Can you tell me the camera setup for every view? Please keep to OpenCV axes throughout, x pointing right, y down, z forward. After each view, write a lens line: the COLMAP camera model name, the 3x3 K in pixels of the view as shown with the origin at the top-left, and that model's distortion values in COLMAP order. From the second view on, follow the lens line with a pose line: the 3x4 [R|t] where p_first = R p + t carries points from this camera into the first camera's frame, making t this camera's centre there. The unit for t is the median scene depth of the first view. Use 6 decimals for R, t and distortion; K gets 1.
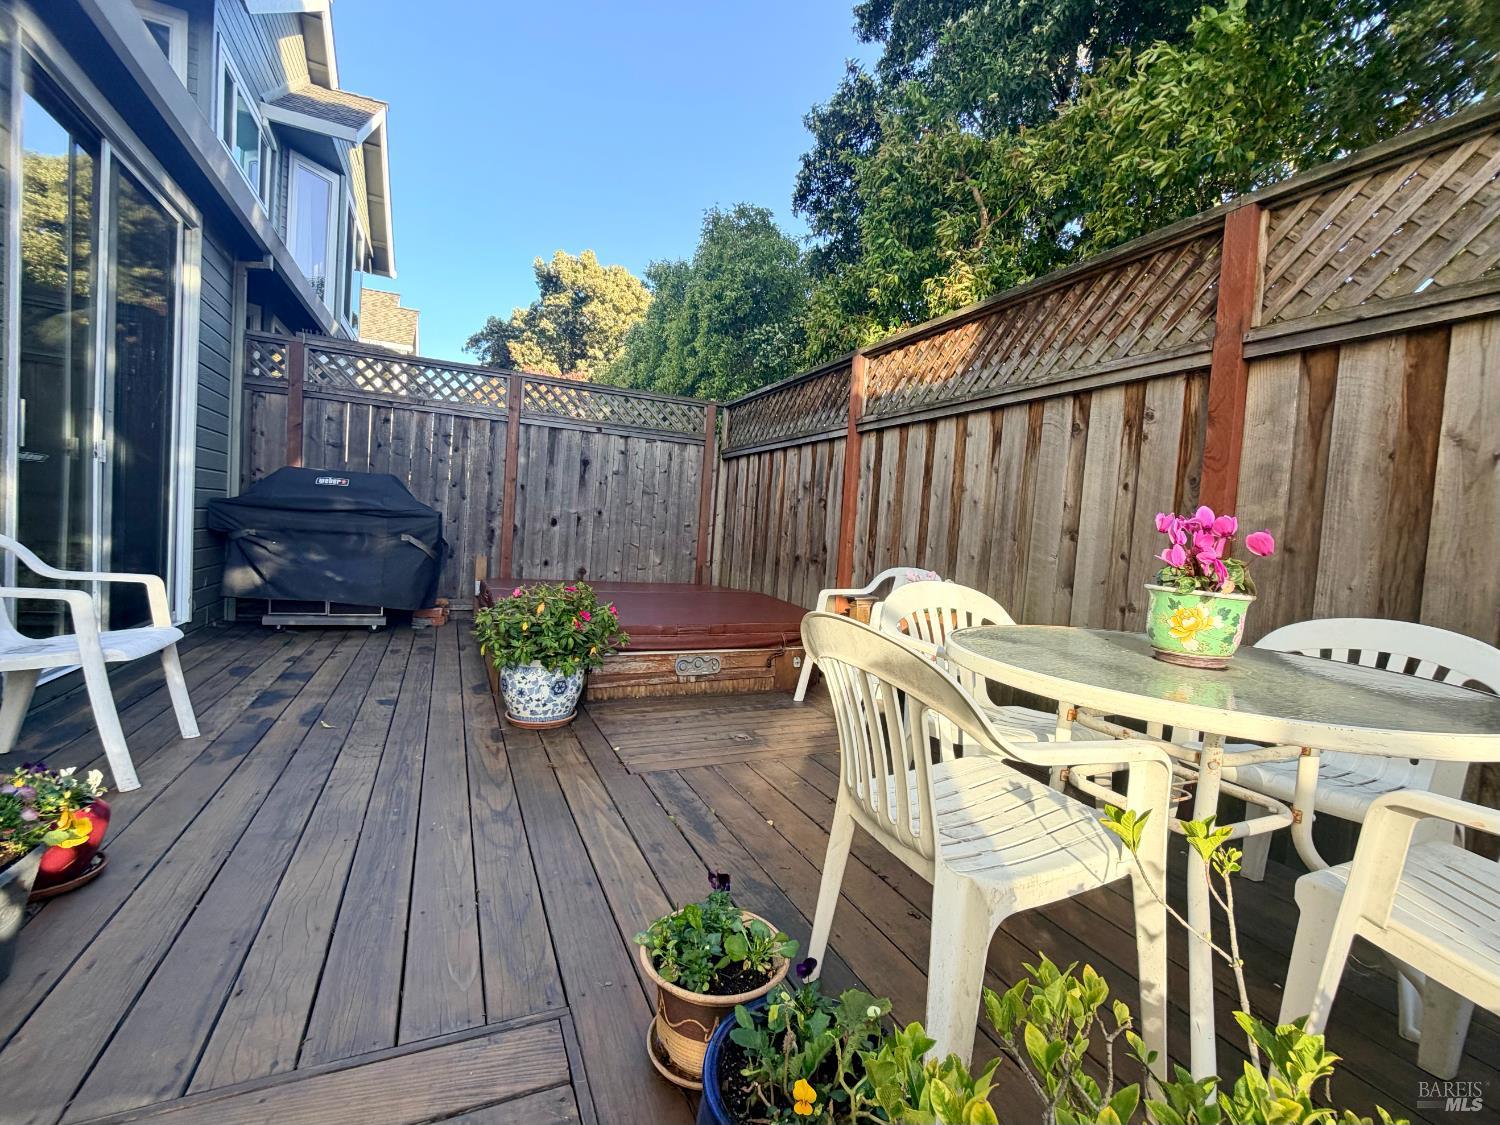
lens RADIAL K [[642.6, 0, 750.0], [0, 642.6, 562.5], [0, 0, 1]] dist [0.000921, 0.000484]
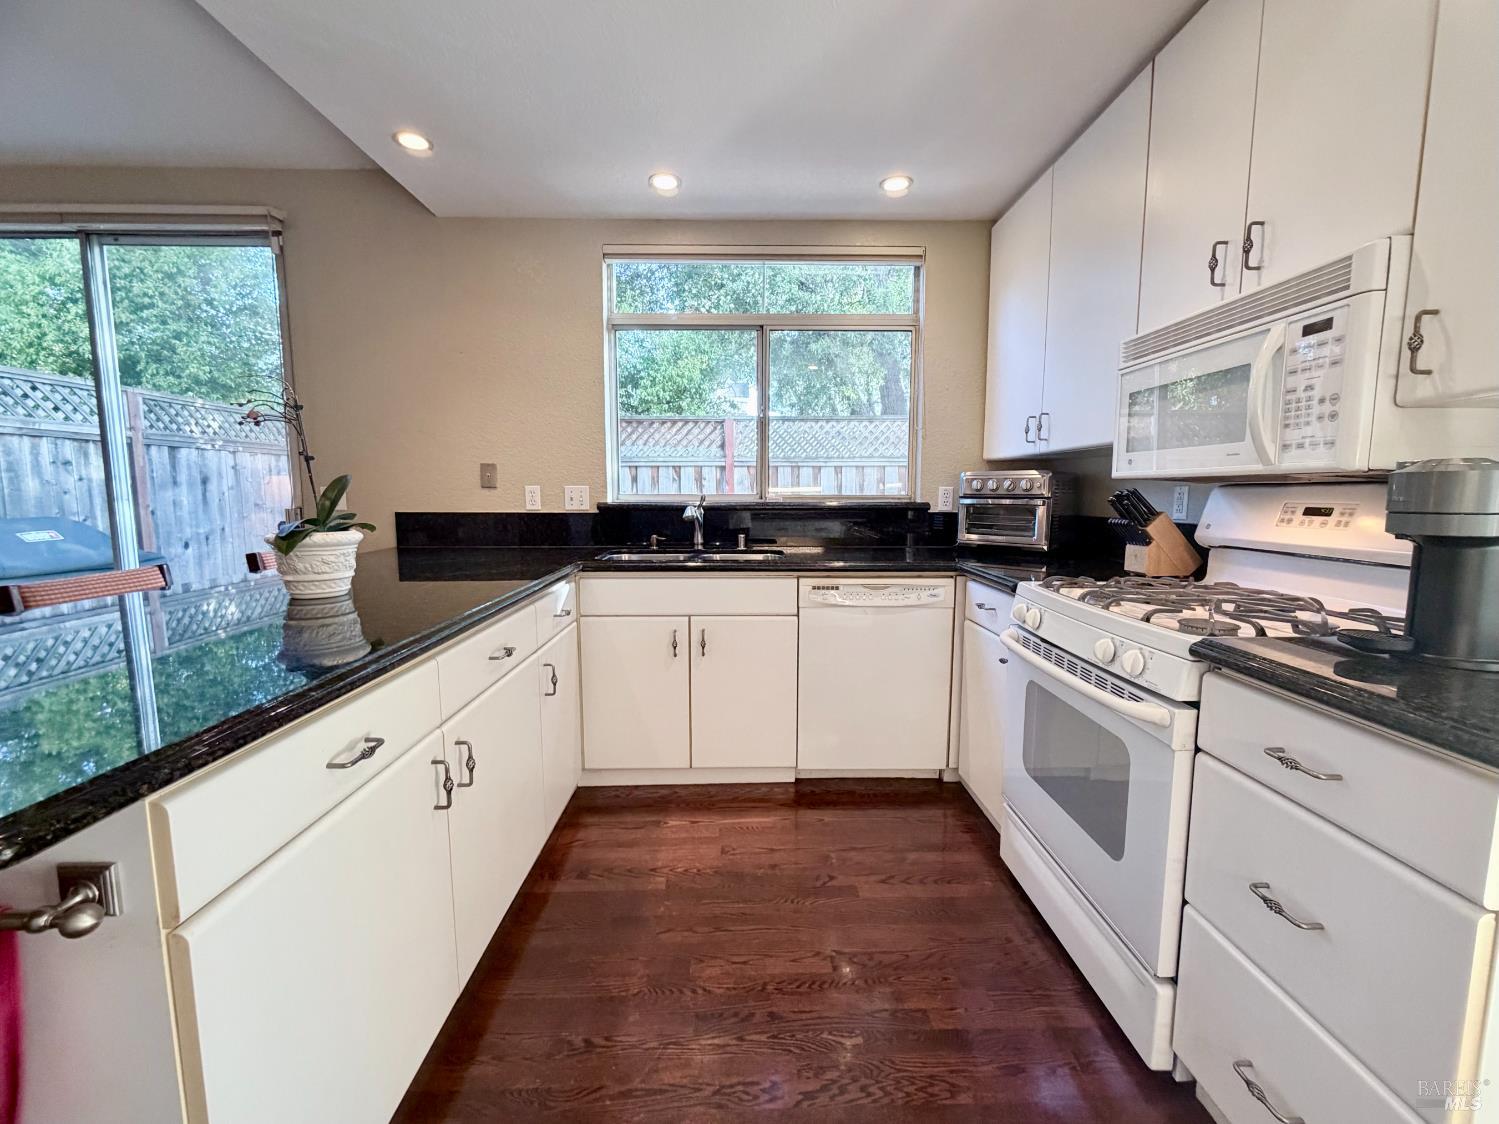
lens RADIAL K [[633.0, 0, 753.3], [0, 633.0, 561.8], [0, 0, 1]] dist [0.000980, 0.000297]
pose [[0.410210, -0.167747, 0.896431, -1.376891], [0.077505, 0.985795, 0.149003, -0.193102], [-0.908692, 0.008355, 0.417384, -0.276789]]
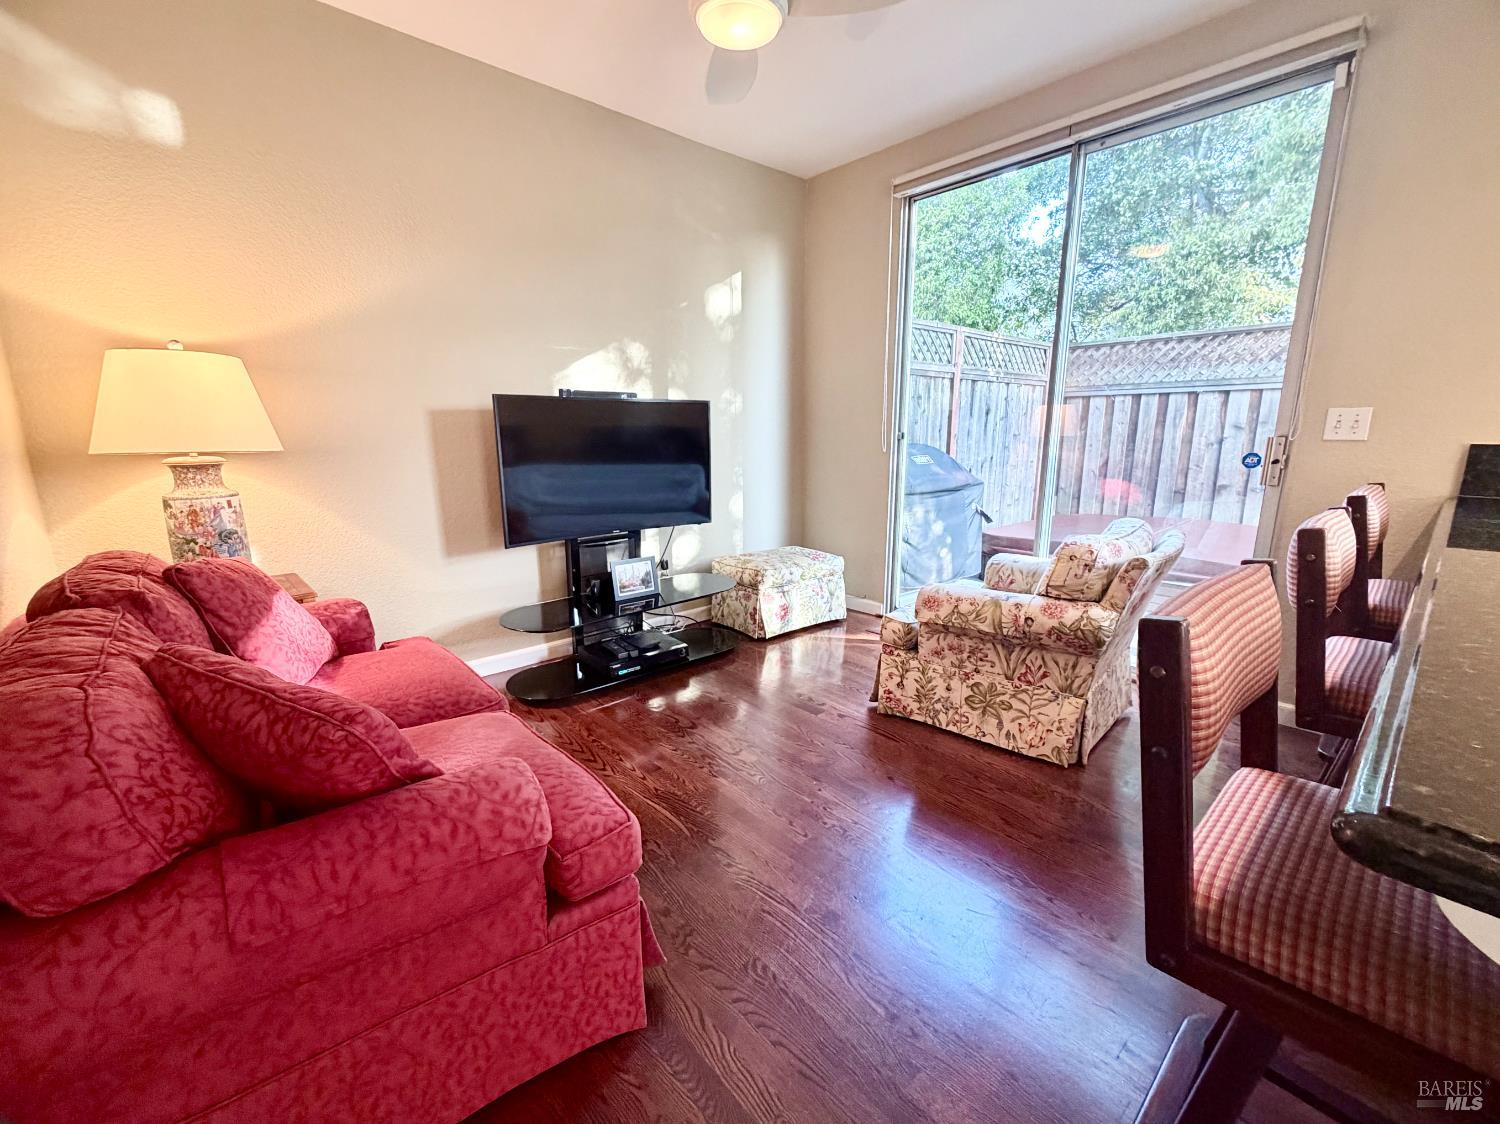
lens RADIAL K [[633.4, 0, 753.8], [0, 633.4, 561.8], [0, 0, 1]] dist [0.000980, 0.000297]
pose [[0.957344, -0.127182, 0.259455, -1.588958], [0.082662, 0.980942, 0.175839, -0.220887], [-0.276874, -0.146891, 0.949612, 0.149843]]
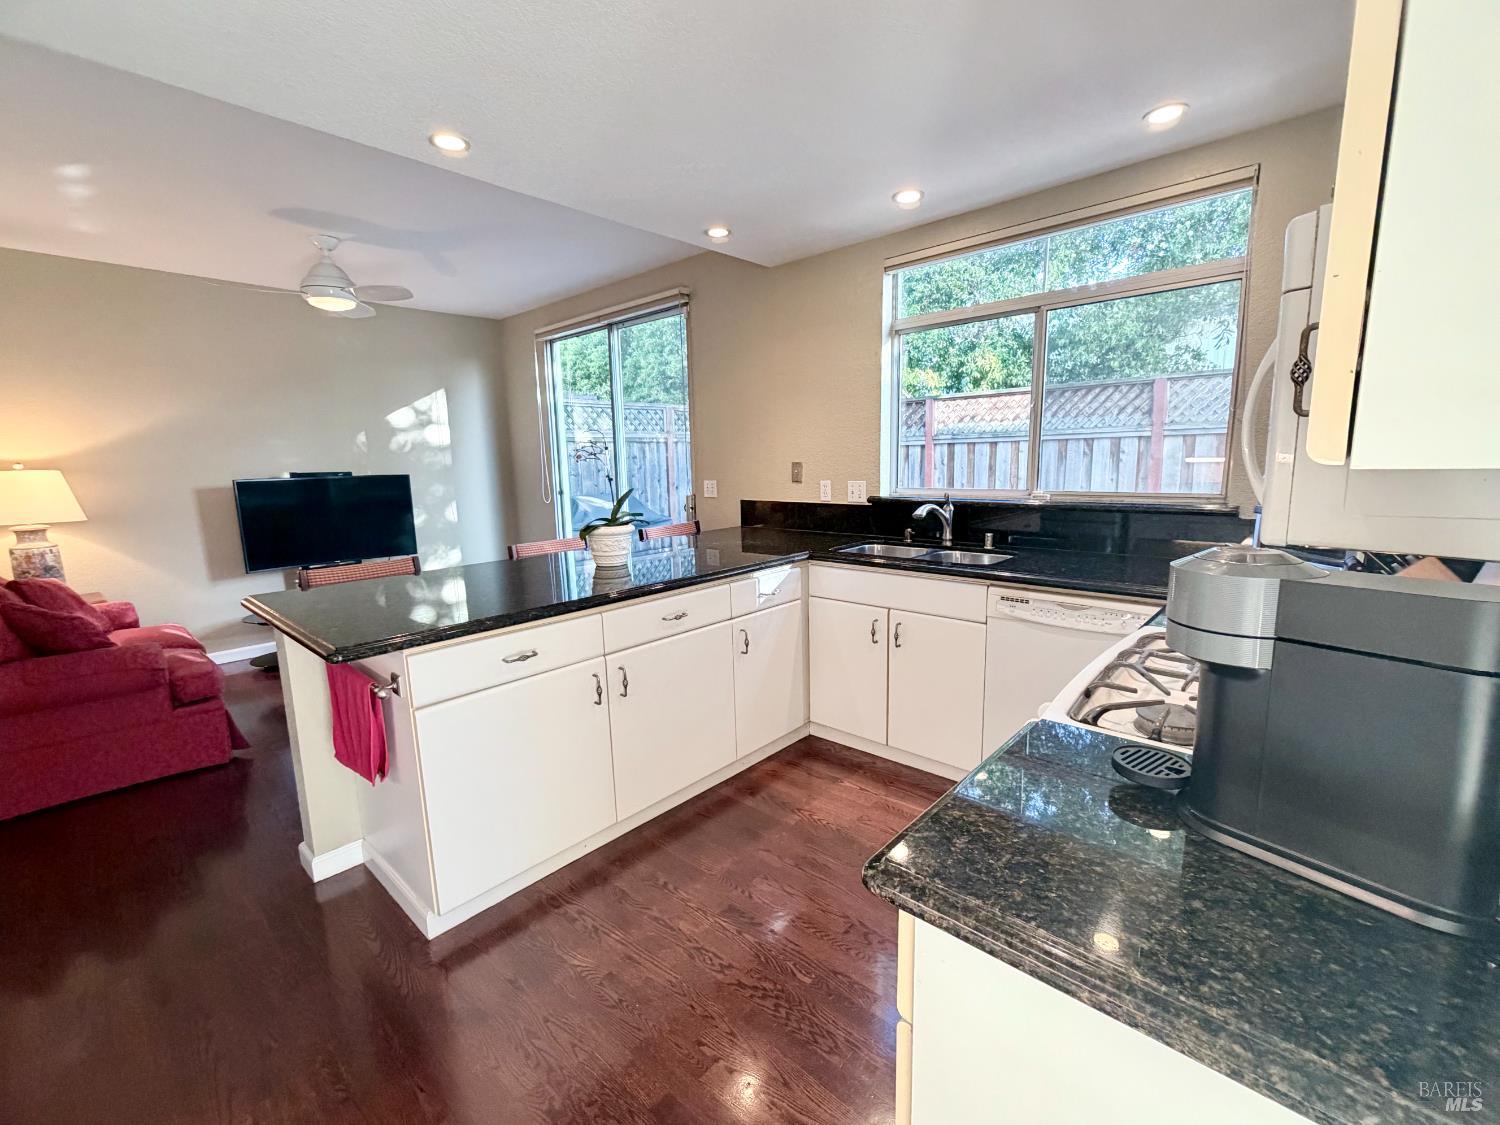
lens RADIAL K [[642.6, 0, 750.0], [0, 642.6, 562.5], [0, 0, 1]] dist [0.000921, 0.000484]
pose [[0.921859, -0.147790, 0.358236, -1.207064], [0.105847, 0.985298, 0.134106, -0.212388], [-0.372789, -0.085709, 0.923949, -0.578141]]
